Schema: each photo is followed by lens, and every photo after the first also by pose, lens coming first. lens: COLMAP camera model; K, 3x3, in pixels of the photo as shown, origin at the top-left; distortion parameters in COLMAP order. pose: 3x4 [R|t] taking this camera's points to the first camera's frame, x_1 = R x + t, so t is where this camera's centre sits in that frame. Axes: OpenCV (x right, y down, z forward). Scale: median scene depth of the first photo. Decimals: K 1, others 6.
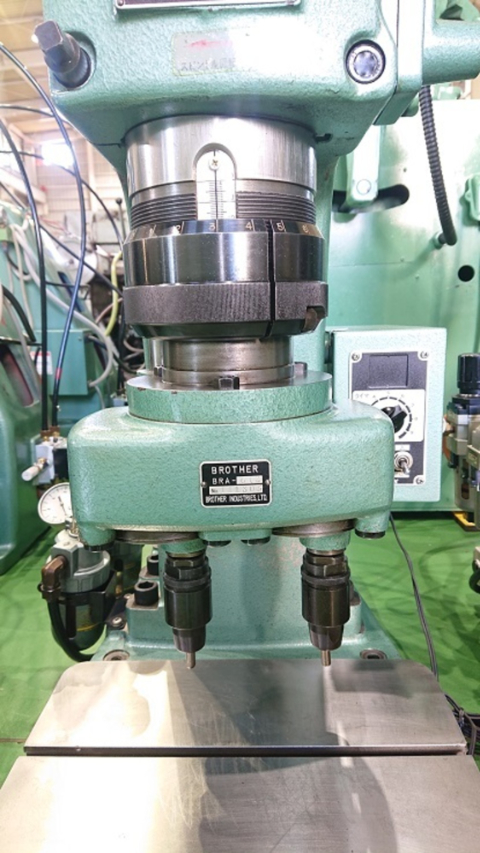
lens RADIAL K [[575.0, 0, 240.0], [0, 575.0, 426.5], [0, 0, 1]] dist [0.212239, -0.300955]
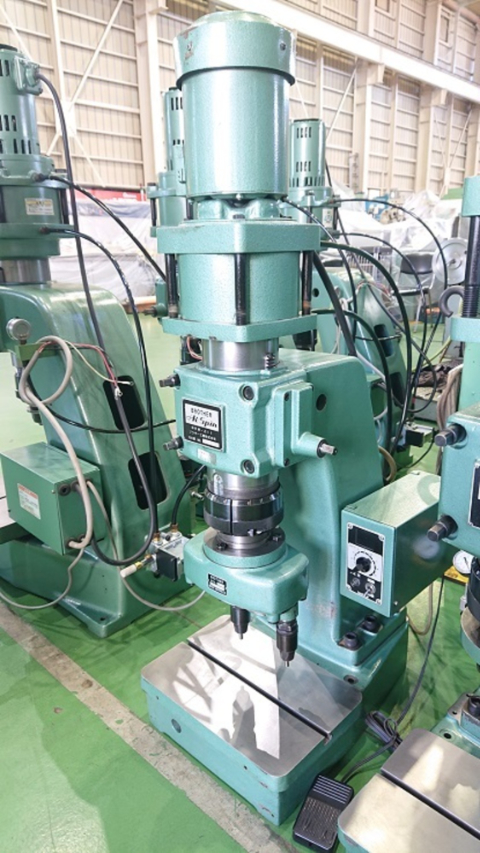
lens RADIAL K [[575.0, 0, 240.0], [0, 575.0, 426.5], [0, 0, 1]] dist [0.212239, -0.300955]
pose [[0.741974, 0.211125, -0.636319, 1.020496], [-0.125493, 0.976082, 0.177526, -0.692843], [0.658579, -0.051866, 0.750722, -0.592210]]
